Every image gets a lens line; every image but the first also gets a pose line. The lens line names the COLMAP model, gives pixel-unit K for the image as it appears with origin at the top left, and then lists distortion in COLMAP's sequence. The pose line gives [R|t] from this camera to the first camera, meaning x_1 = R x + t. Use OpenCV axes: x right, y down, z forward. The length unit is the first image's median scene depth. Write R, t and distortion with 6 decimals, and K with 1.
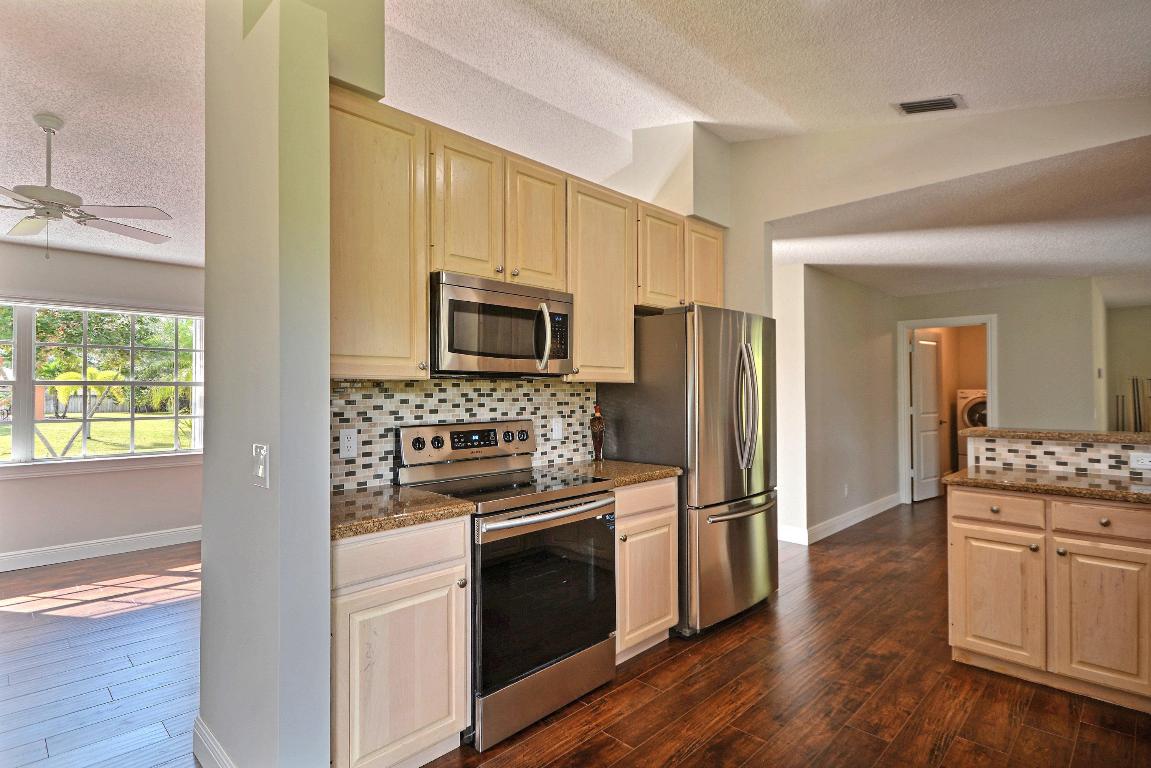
lens RADIAL K [[574.4, 0, 576.3], [0, 574.4, 384.3], [0, 0, 1]] dist [0.005778, -0.000712]
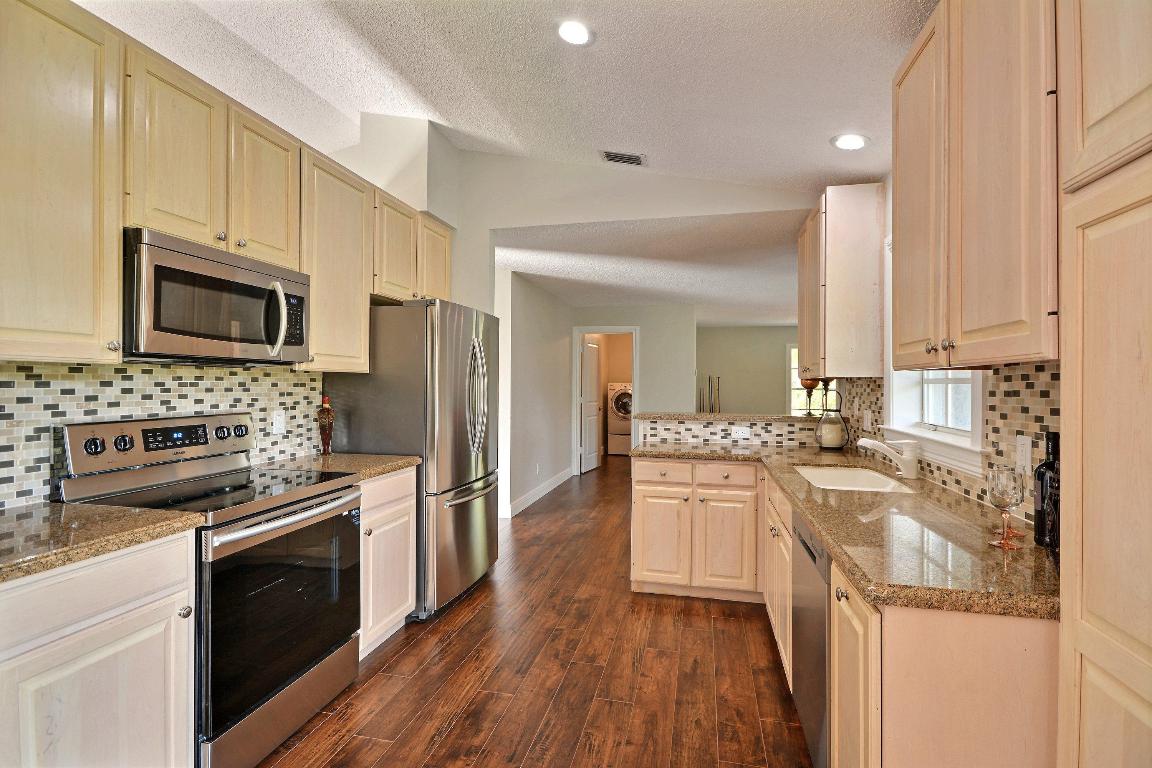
lens RADIAL K [[542.8, 0, 575.7], [0, 542.8, 383.6], [0, 0, 1]] dist [0.015095, -0.007664]
pose [[0.851046, 0.009549, 0.525004, -0.104566], [-0.016940, 0.999813, 0.009276, 0.001014], [-0.524818, -0.016788, 0.851049, 0.033405]]
